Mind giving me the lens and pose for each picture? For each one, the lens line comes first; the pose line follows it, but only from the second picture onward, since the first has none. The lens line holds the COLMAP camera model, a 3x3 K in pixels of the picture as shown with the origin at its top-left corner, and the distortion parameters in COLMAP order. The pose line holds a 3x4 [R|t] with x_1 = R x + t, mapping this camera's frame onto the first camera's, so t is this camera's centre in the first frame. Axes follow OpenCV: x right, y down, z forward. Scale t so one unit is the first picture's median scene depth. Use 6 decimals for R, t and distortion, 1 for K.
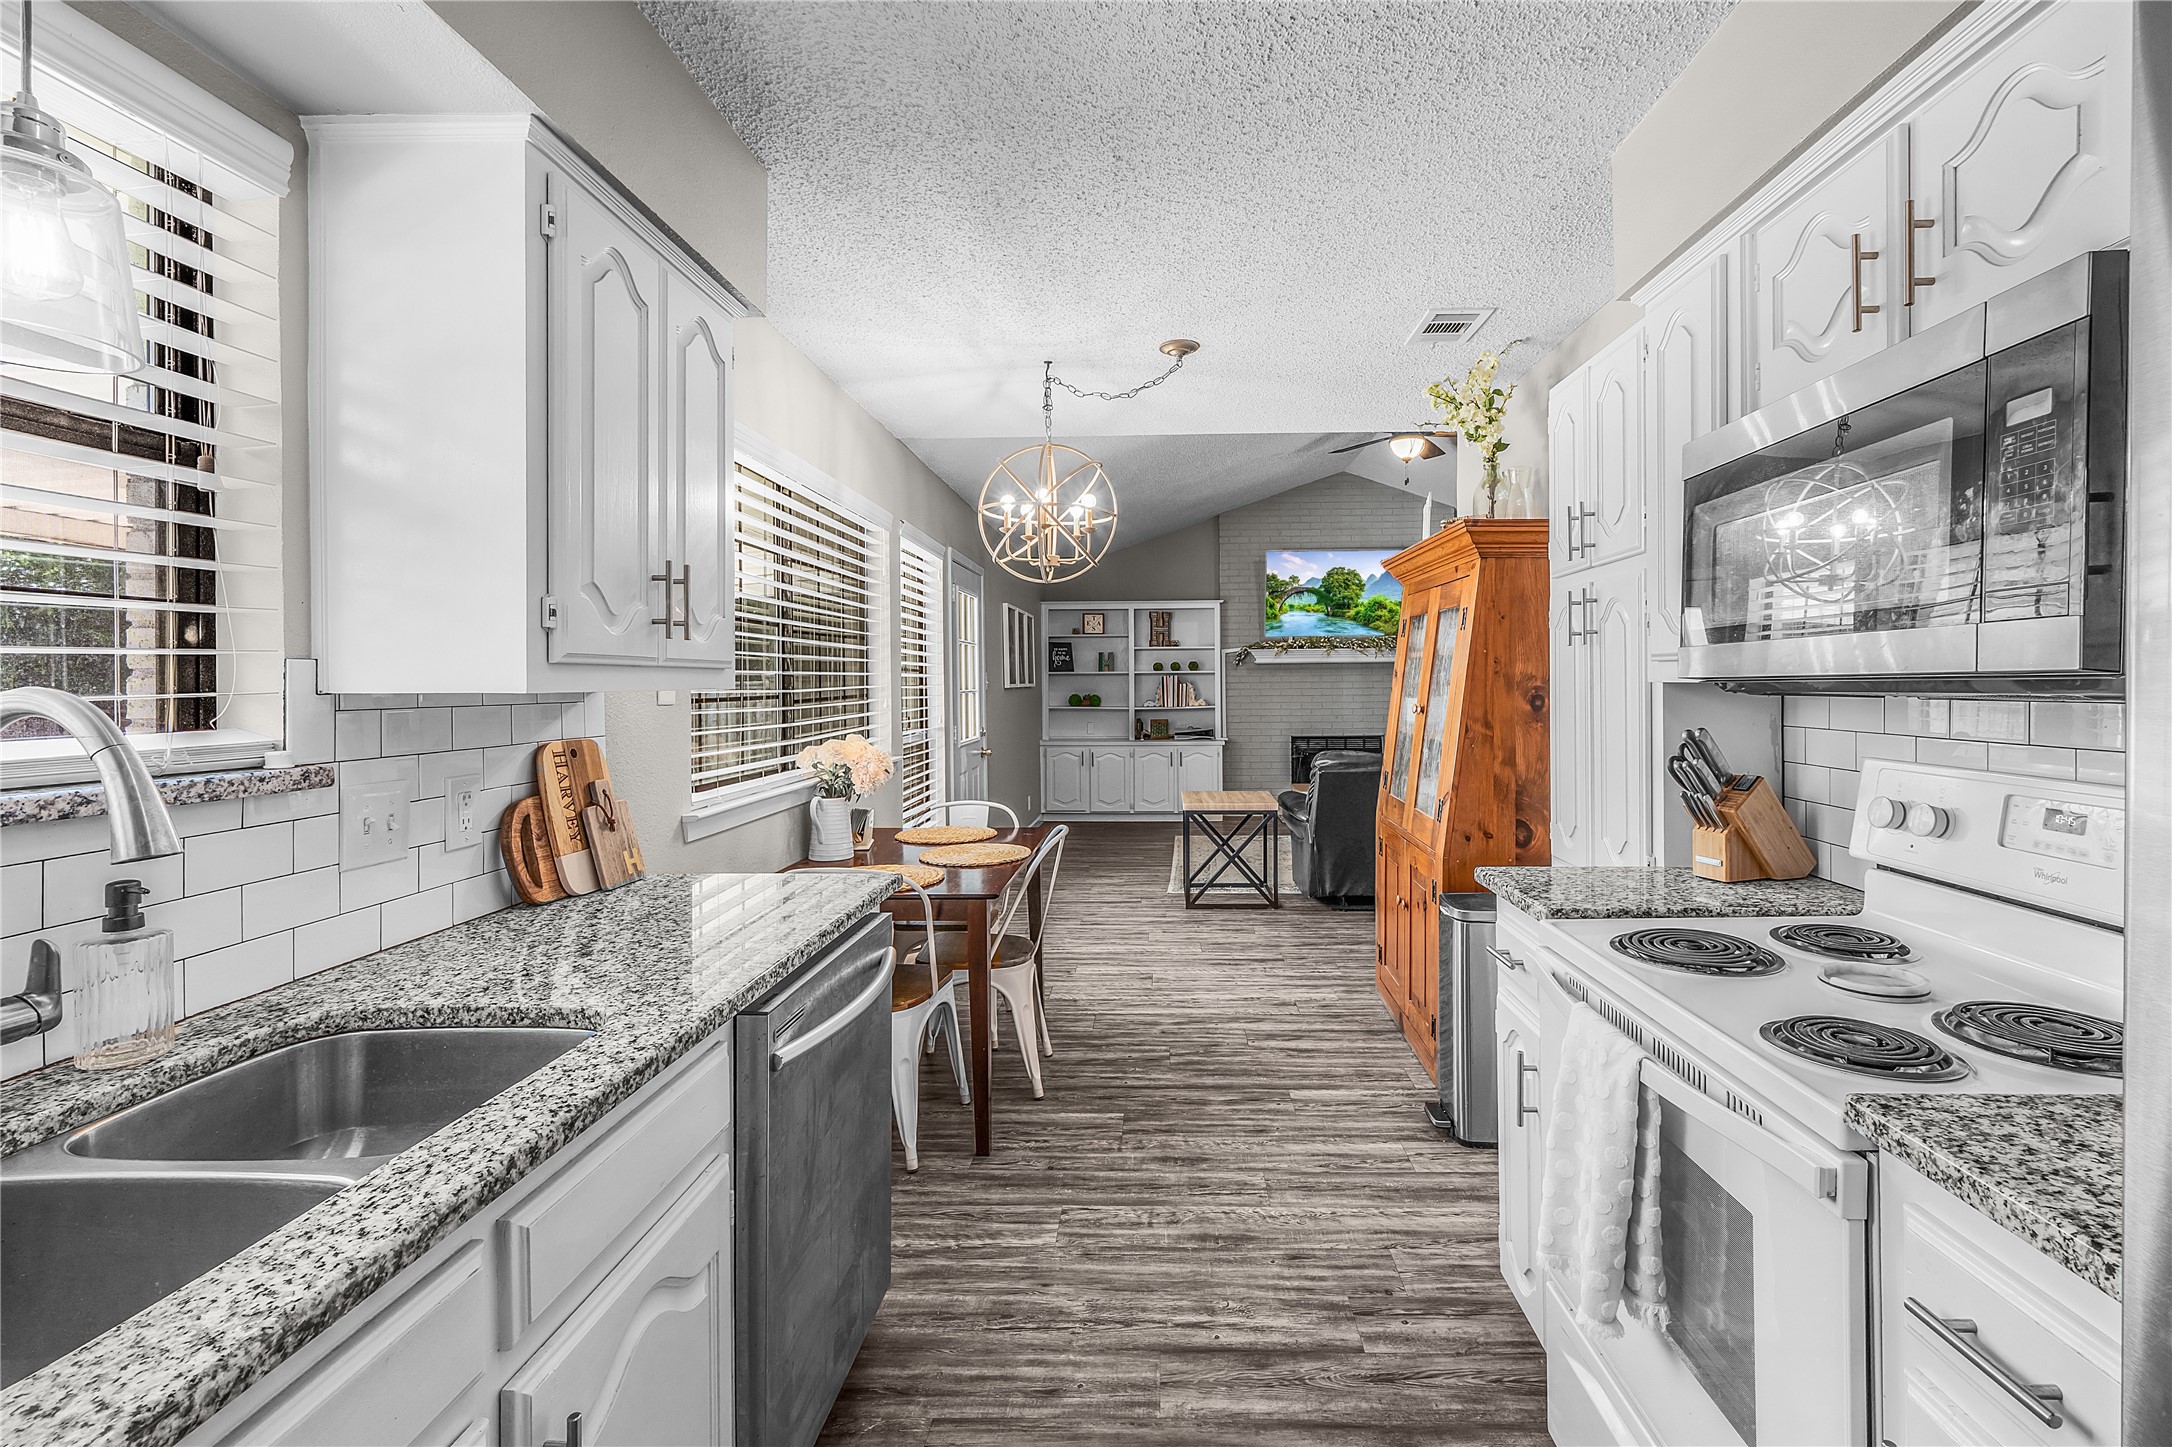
lens RADIAL K [[975.0, 0, 1144.3], [0, 975.0, 684.9], [0, 0, 1]] dist [-0.000289, 0.000049]
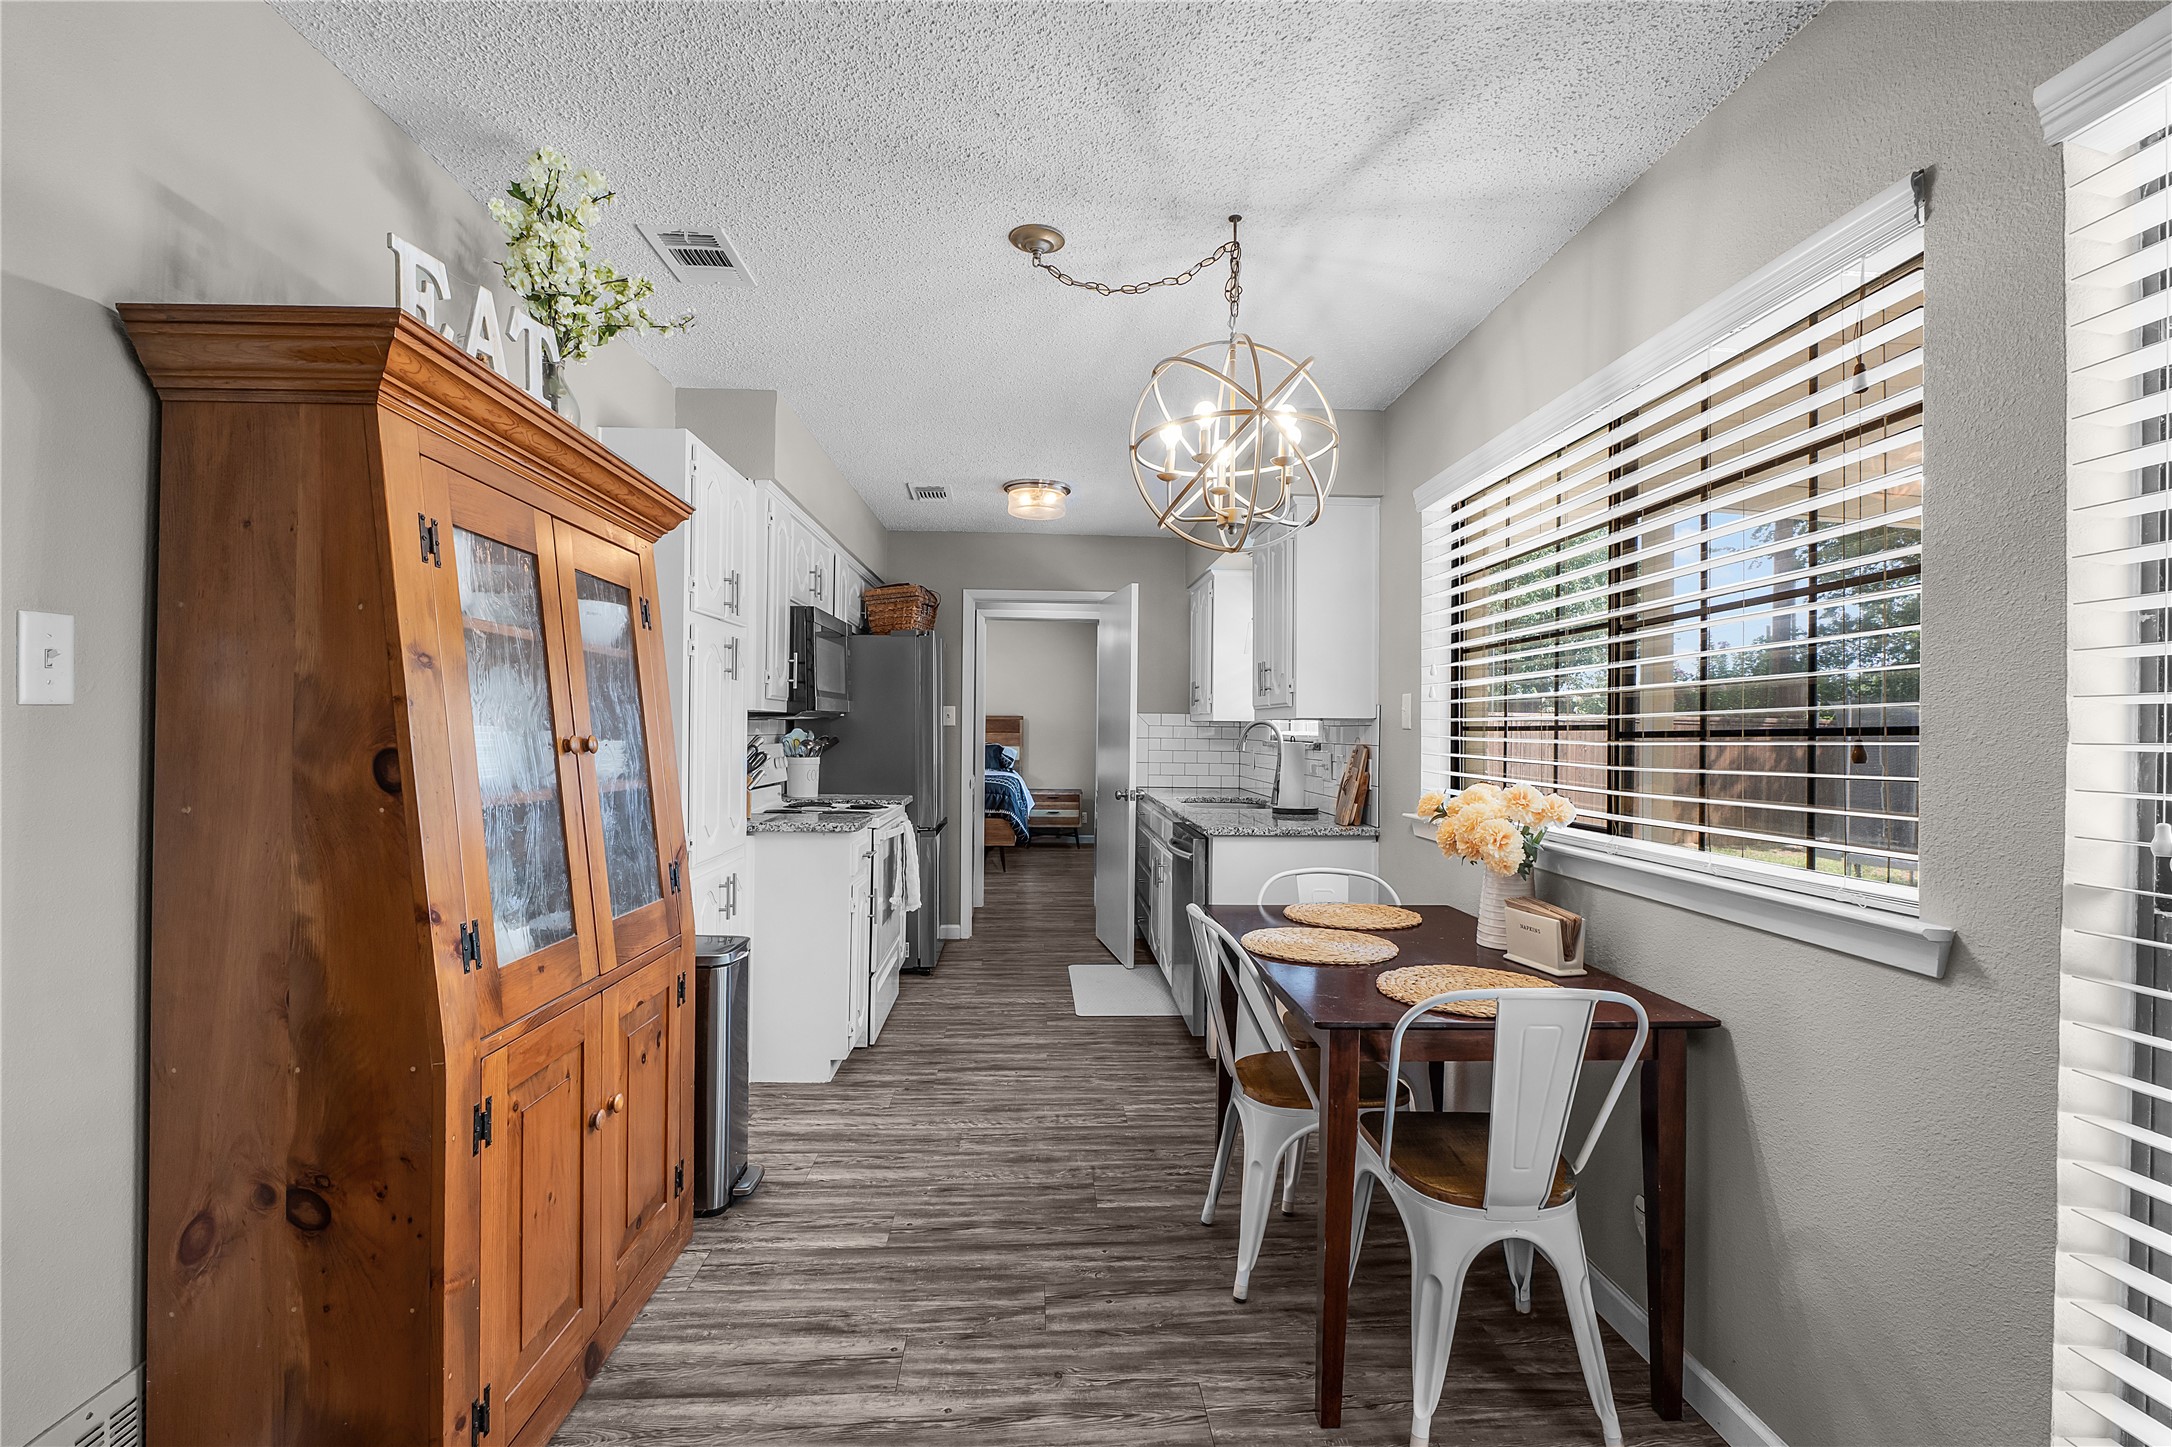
lens RADIAL K [[955.2, 0, 1086.0], [0, 955.2, 723.5], [0, 0, 1]] dist [-0.010351, 0.000186]
pose [[-0.997127, -0.007375, -0.075382, 0.044823], [-0.007211, 0.999971, -0.002439, 0.012157], [0.075398, -0.001889, -0.997152, 1.483739]]
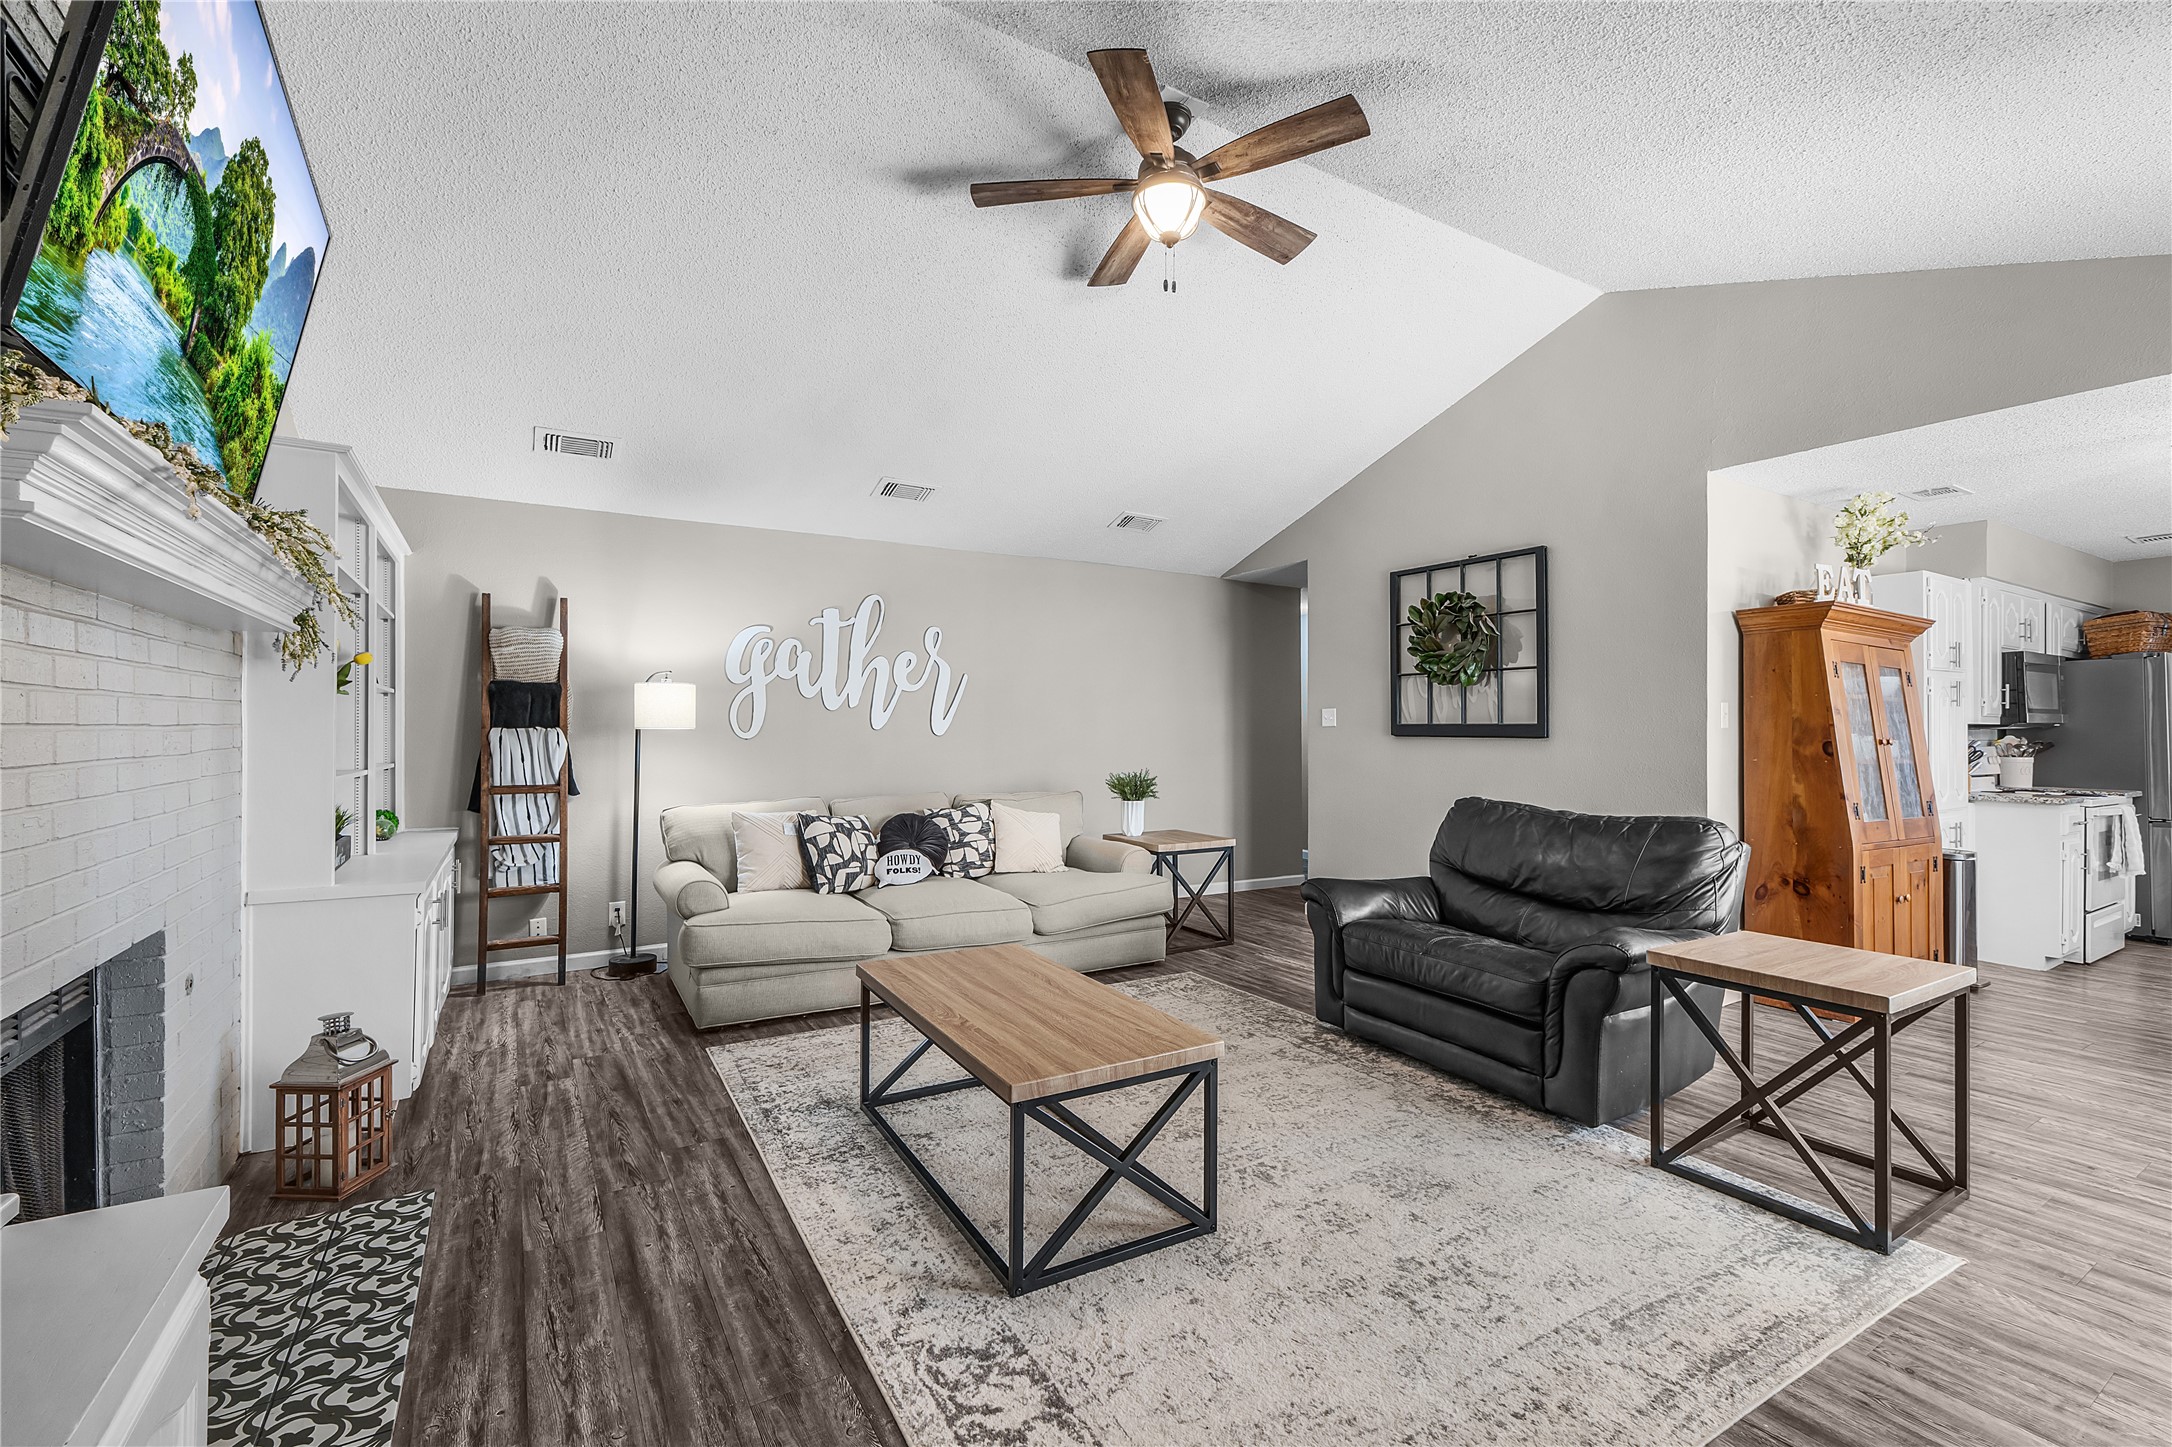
lens RADIAL K [[914.6, 0, 1096.6], [0, 914.6, 722.1], [0, 0, 1]] dist [0.005725, -0.000521]
pose [[-0.541220, 0.009175, 0.840831, -0.158933], [0.000605, 0.999944, -0.010521, 0.010982], [-0.840881, -0.005186, -0.541195, 2.416327]]
